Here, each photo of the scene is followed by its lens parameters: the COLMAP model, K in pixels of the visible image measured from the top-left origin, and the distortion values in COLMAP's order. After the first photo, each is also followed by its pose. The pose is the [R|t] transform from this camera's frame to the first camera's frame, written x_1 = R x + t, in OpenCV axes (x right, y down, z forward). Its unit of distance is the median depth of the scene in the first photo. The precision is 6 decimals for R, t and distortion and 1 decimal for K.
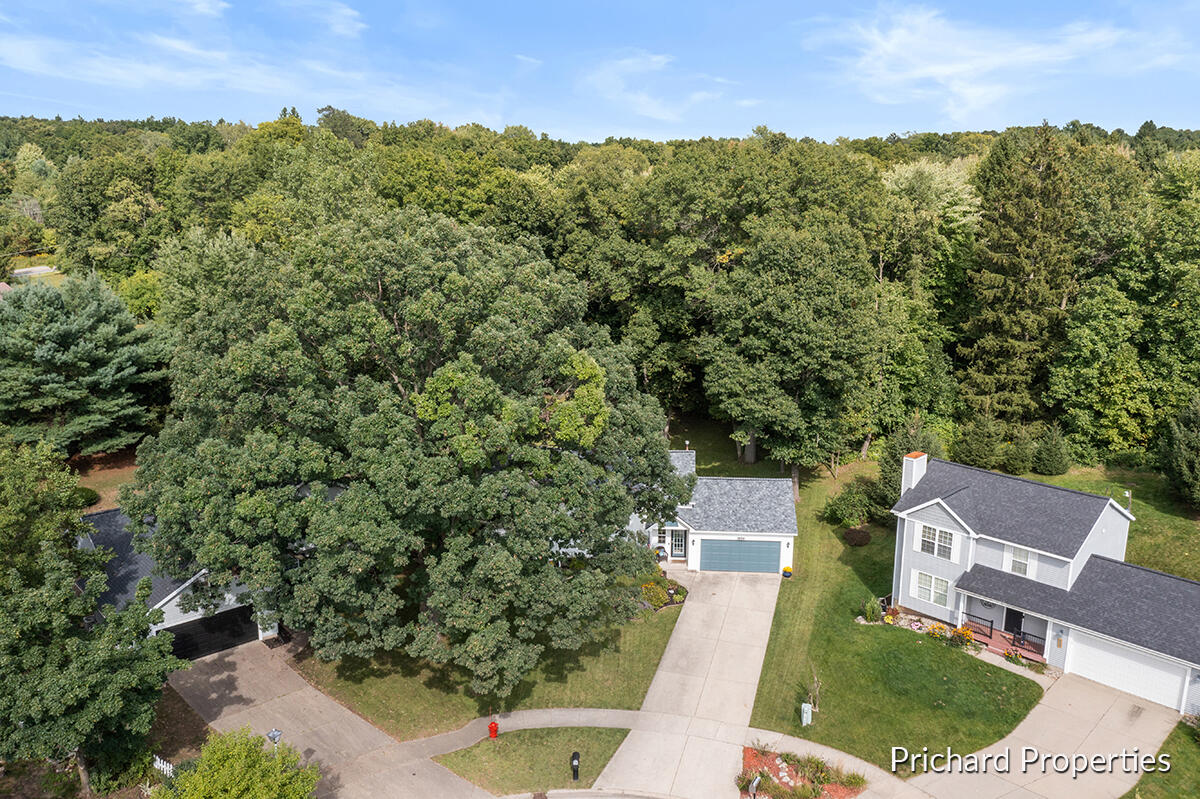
lens RADIAL K [[939.5, 0, 600.0], [0, 939.5, 399.5], [0, 0, 1]] dist [-0.016070, -0.005819]
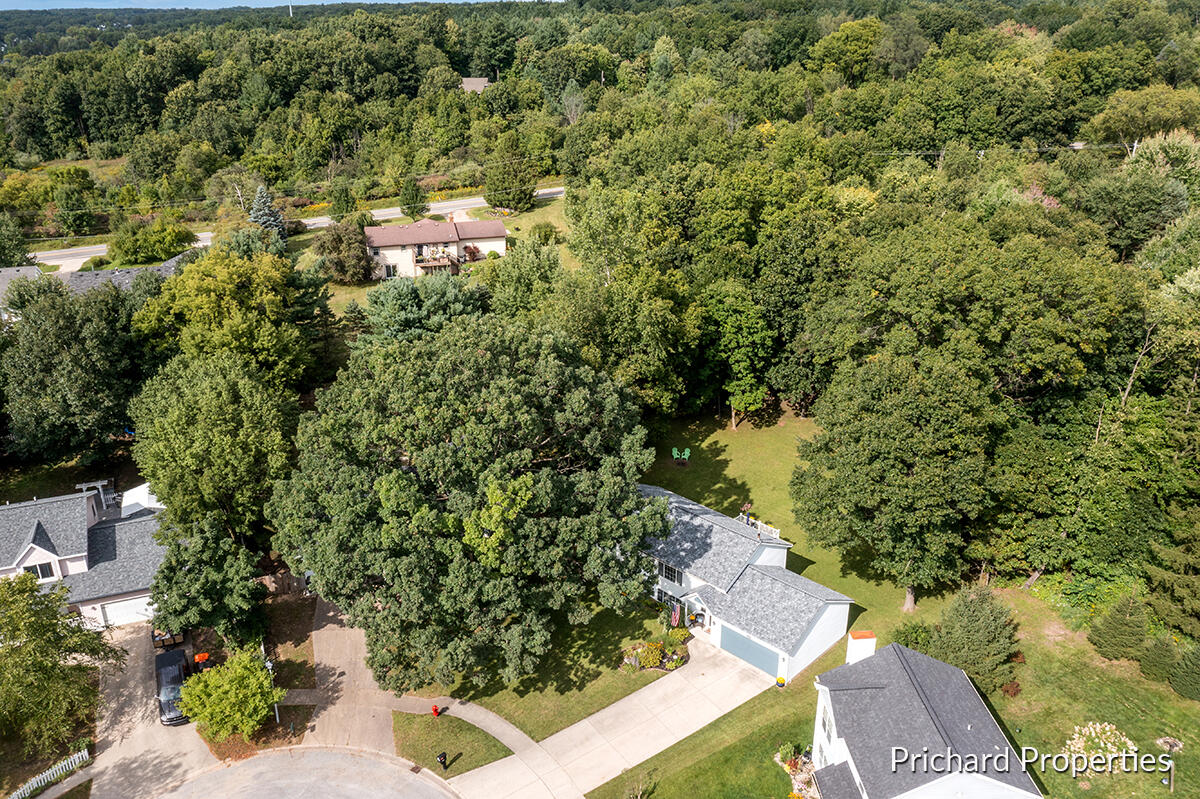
lens RADIAL K [[939.5, 0, 600.0], [0, 939.5, 399.5], [0, 0, 1]] dist [-0.016070, -0.005819]
pose [[0.768480, 0.238216, -0.593878, 0.562303], [-0.138260, 0.968011, 0.209378, -0.305713], [0.624758, -0.078793, 0.776833, 0.053257]]
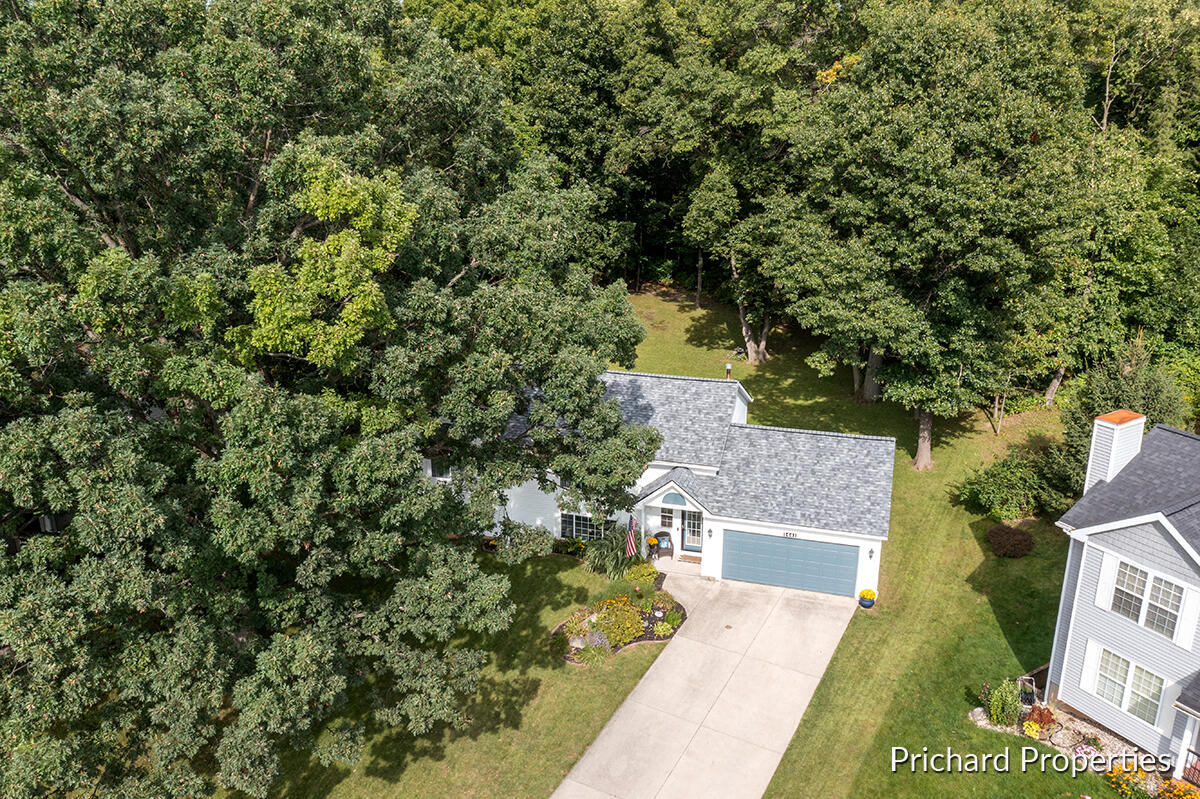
lens RADIAL K [[939.5, 0, 600.0], [0, 939.5, 399.5], [0, 0, 1]] dist [-0.016070, -0.005819]
pose [[0.975702, 0.061738, -0.210224, 0.142062], [-0.041464, 0.994171, 0.099518, 0.009236], [0.215142, -0.088383, 0.972575, 0.380729]]
